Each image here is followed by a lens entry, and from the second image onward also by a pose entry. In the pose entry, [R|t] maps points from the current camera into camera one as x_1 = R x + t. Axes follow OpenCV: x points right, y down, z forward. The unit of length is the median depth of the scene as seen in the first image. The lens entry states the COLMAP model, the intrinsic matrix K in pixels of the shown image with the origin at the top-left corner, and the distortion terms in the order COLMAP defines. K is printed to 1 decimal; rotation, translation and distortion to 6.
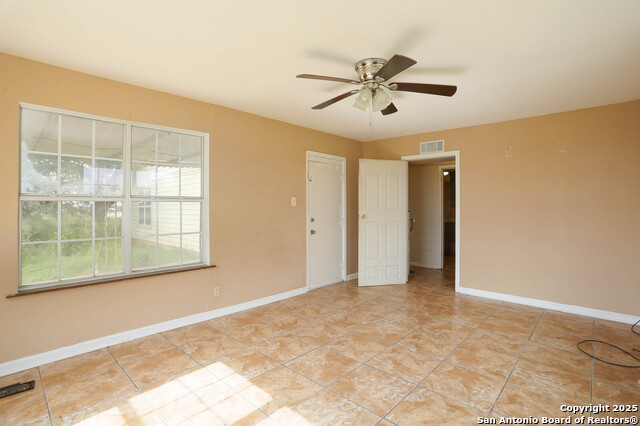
lens RADIAL K [[307.6, 0, 322.8], [0, 307.6, 209.0], [0, 0, 1]] dist [-0.031160, 0.001298]
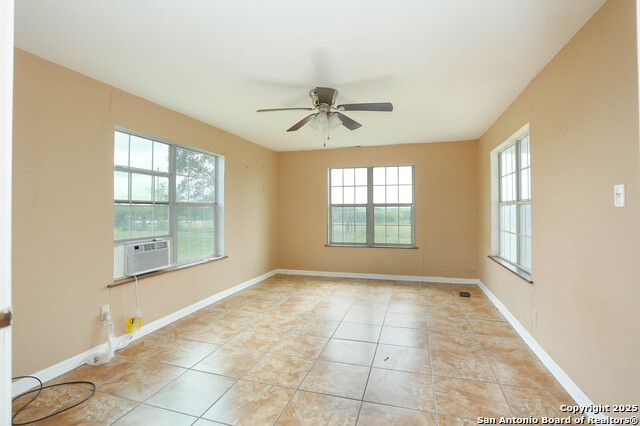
lens RADIAL K [[307.6, 0, 321.0], [0, 307.6, 210.6], [0, 0, 1]] dist [-0.031160, 0.001298]
pose [[-0.900356, 0.005349, -0.435121, 0.651661], [0.002233, 0.999968, 0.007671, -0.015365], [0.435148, 0.005935, -0.900339, 1.938518]]
